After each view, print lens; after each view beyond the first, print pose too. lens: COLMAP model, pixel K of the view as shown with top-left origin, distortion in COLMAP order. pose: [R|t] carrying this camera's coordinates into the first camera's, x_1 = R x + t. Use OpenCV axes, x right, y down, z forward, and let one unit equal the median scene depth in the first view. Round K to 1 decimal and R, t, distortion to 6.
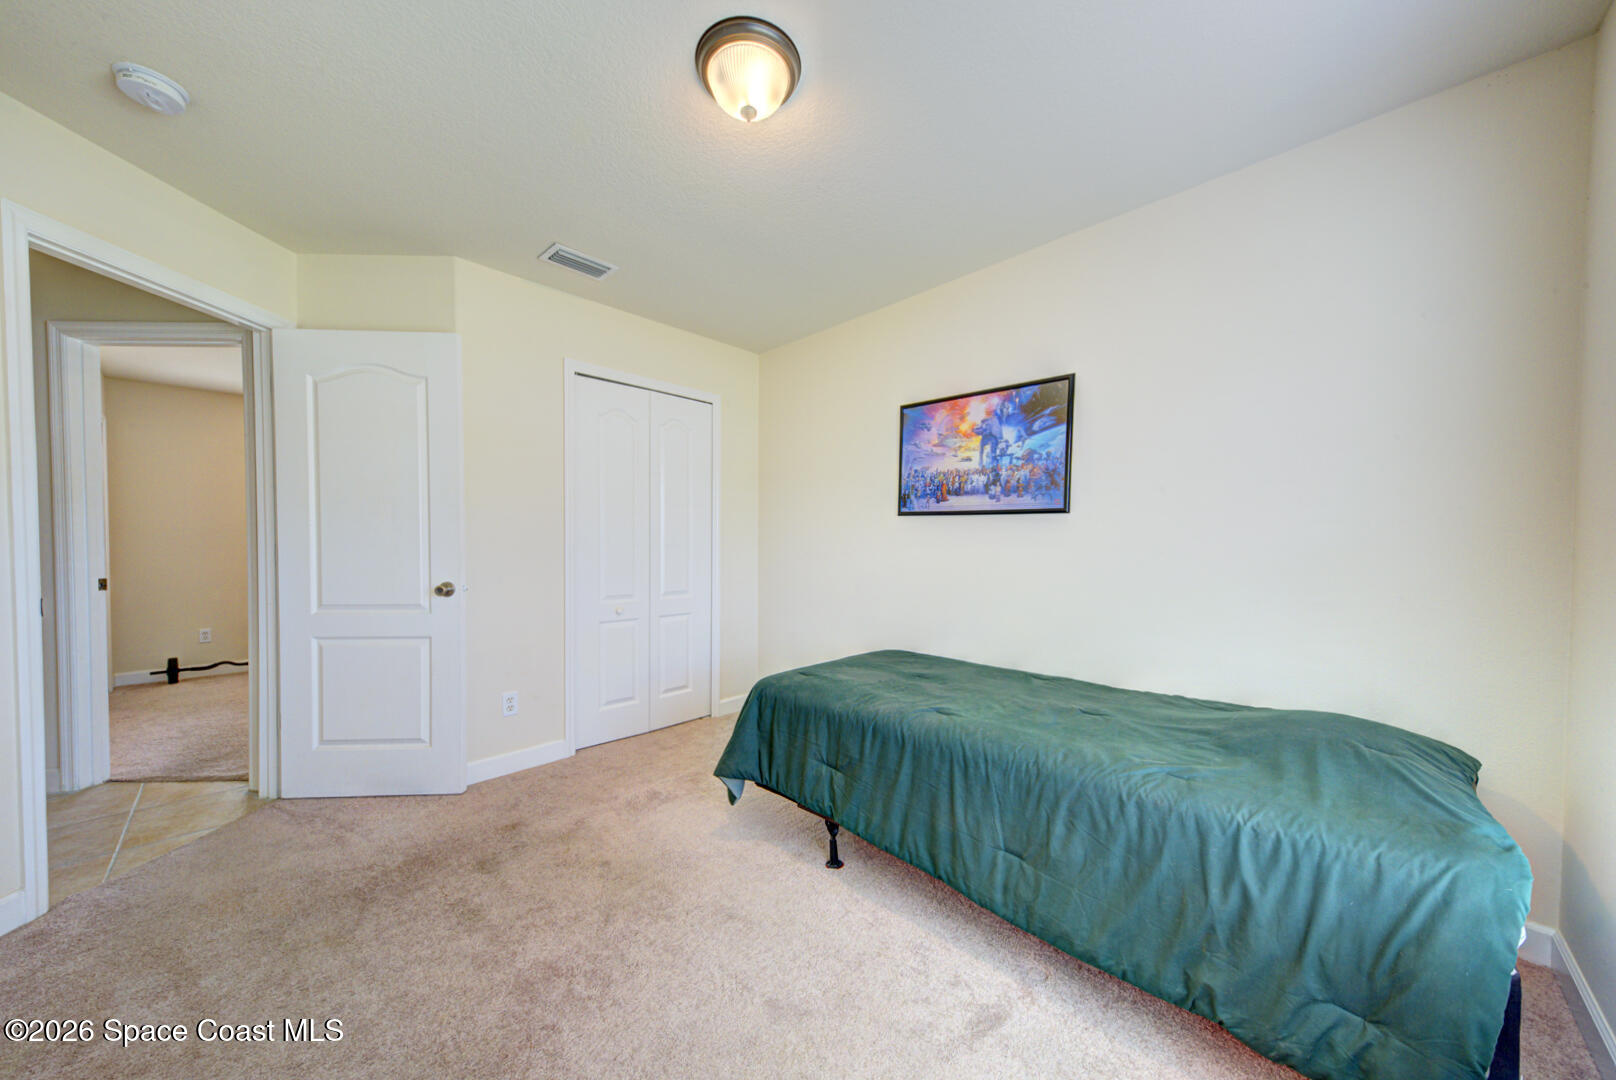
lens RADIAL K [[558.7, 0, 806.2], [0, 558.7, 555.4], [0, 0, 1]] dist [0.028242, -0.005774]
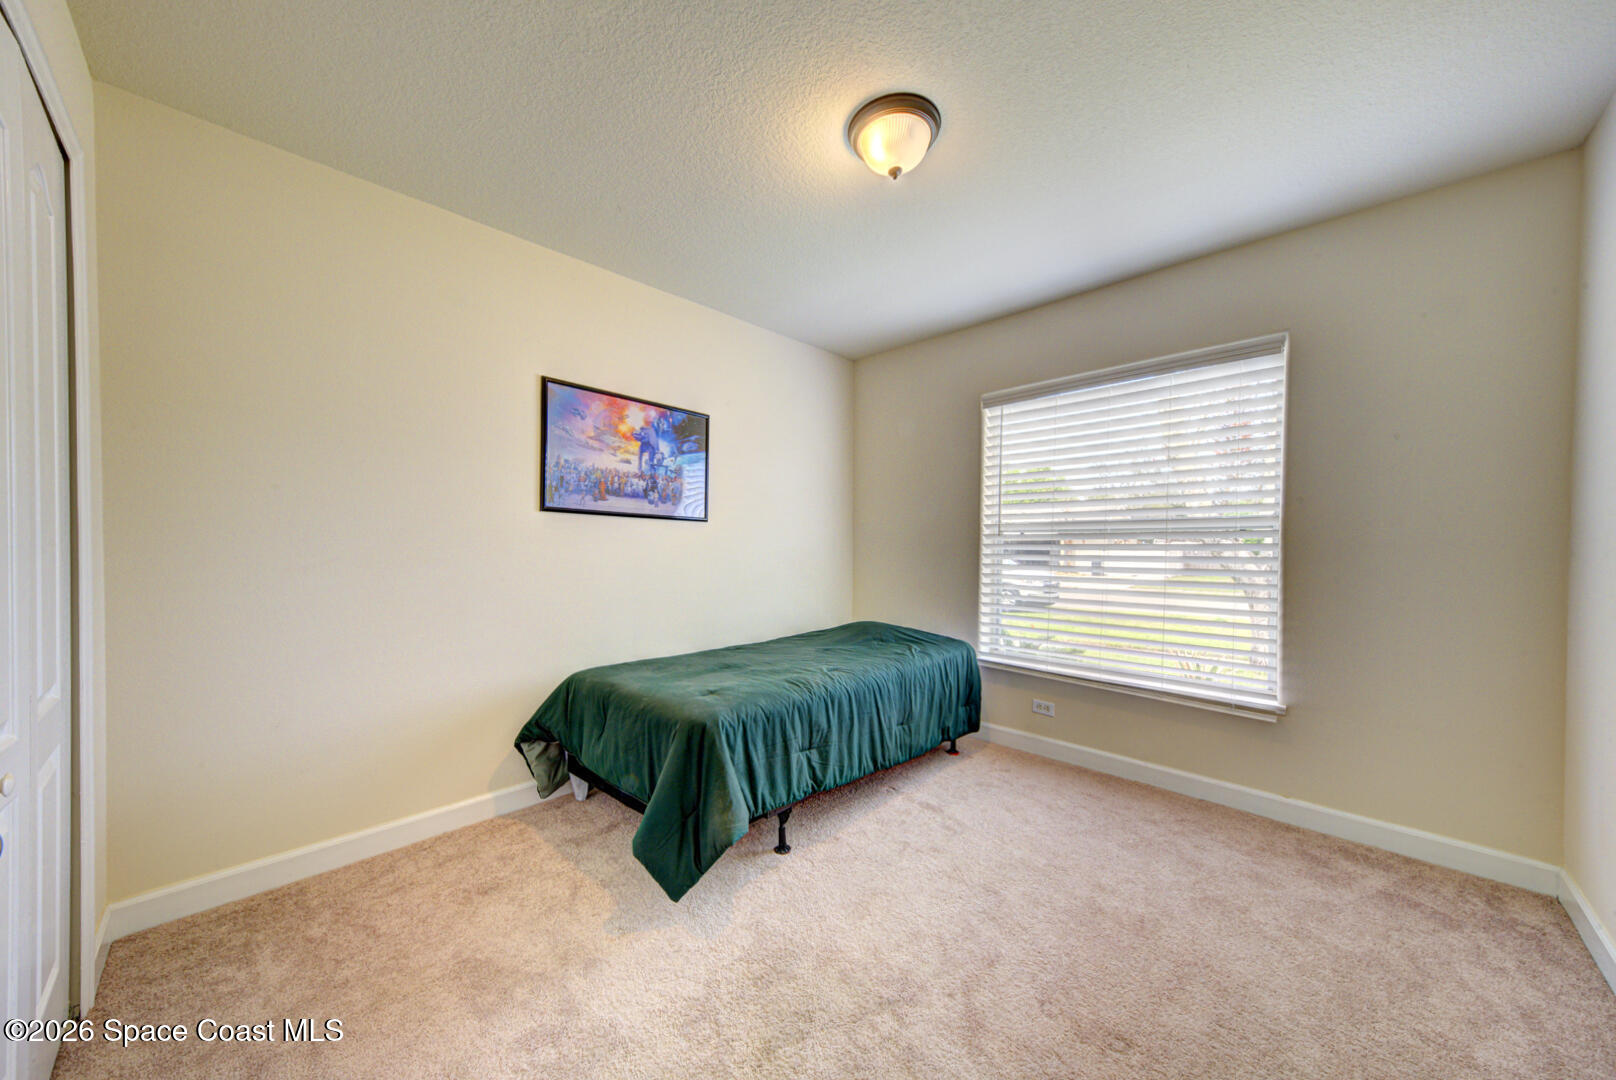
lens RADIAL K [[558.7, 0, 806.2], [0, 558.7, 555.4], [0, 0, 1]] dist [0.028242, -0.005774]
pose [[-0.008396, -0.017724, 0.999808, -0.743008], [0.019485, 0.999650, 0.017885, -0.015819], [-0.999775, 0.019631, -0.008047, 0.712818]]
